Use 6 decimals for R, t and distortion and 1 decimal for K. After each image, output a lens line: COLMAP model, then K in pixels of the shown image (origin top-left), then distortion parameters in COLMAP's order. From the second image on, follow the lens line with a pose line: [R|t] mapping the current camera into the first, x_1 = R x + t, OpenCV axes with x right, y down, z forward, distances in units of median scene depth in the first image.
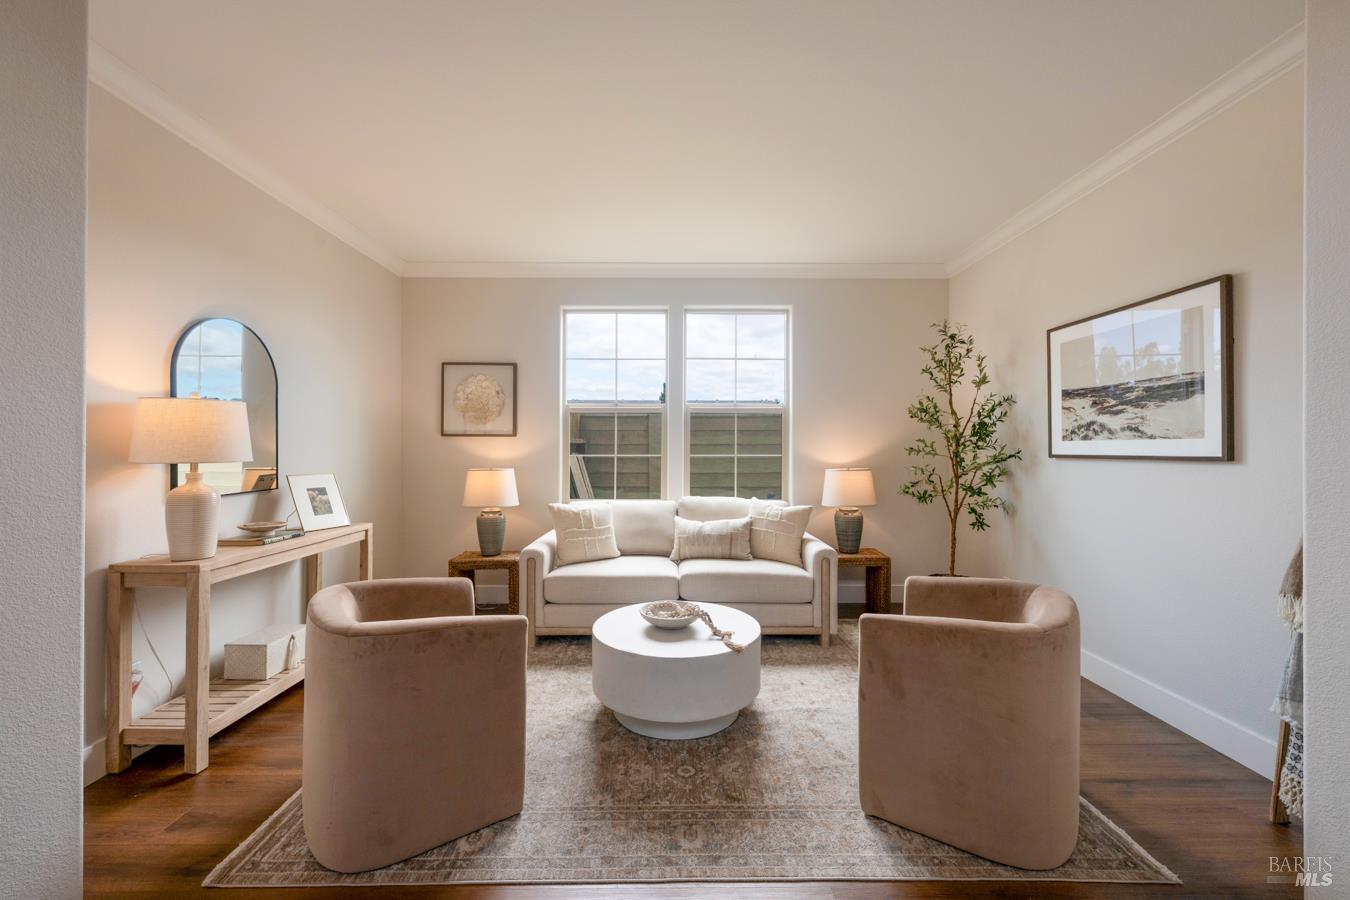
lens RADIAL K [[529.3, 0, 675.0], [0, 529.3, 450.0], [0, 0, 1]] dist [-0.002224, -0.000250]
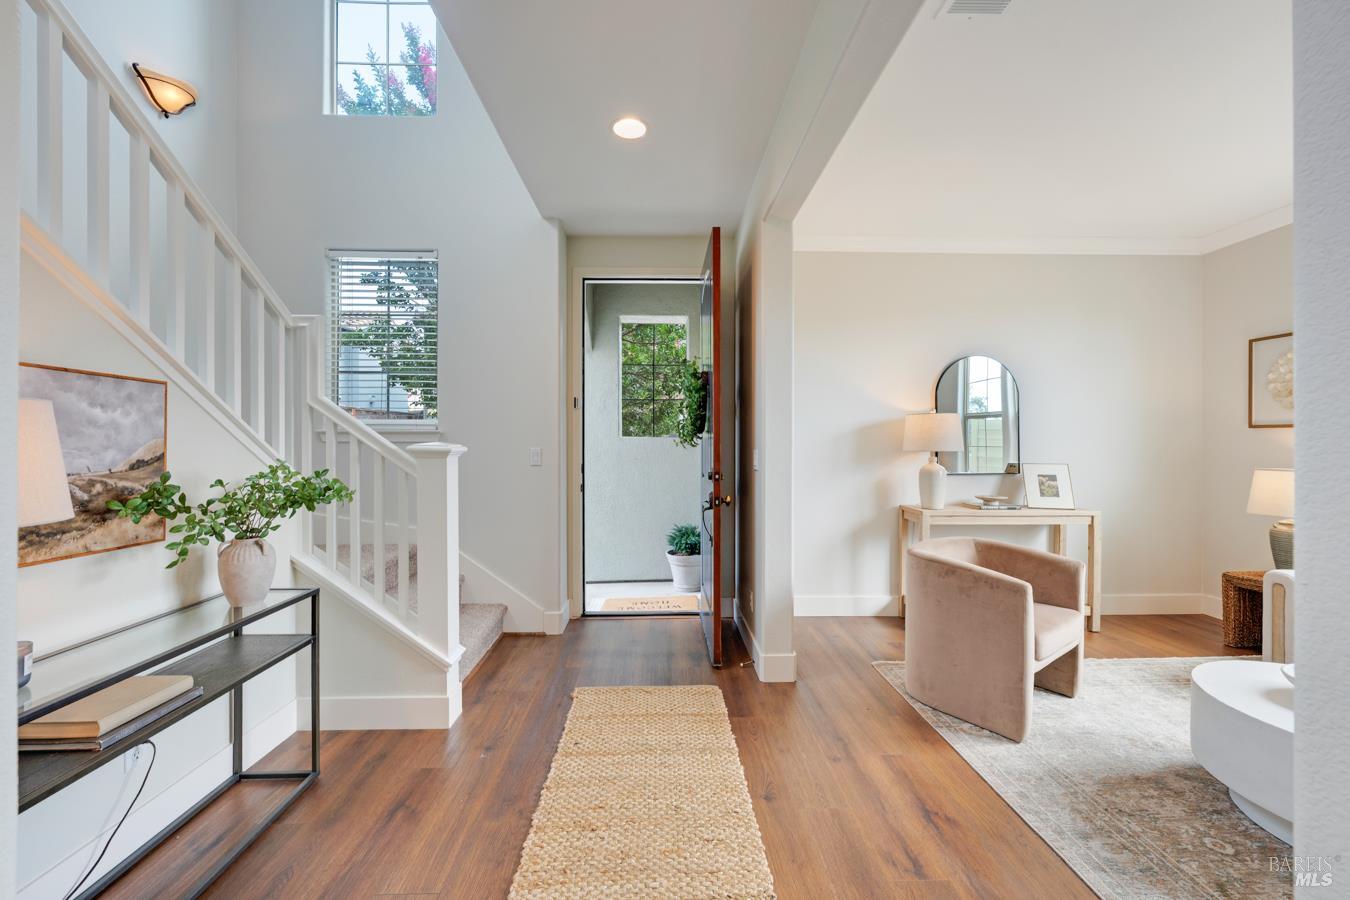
lens RADIAL K [[529.3, 0, 675.0], [0, 529.3, 450.0], [0, 0, 1]] dist [-0.002224, -0.000250]
pose [[0.022018, 0.010340, -0.999704, 0.551486], [-0.004626, 0.999937, 0.010241, 0.005530], [0.999747, 0.004399, 0.022065, 0.113805]]
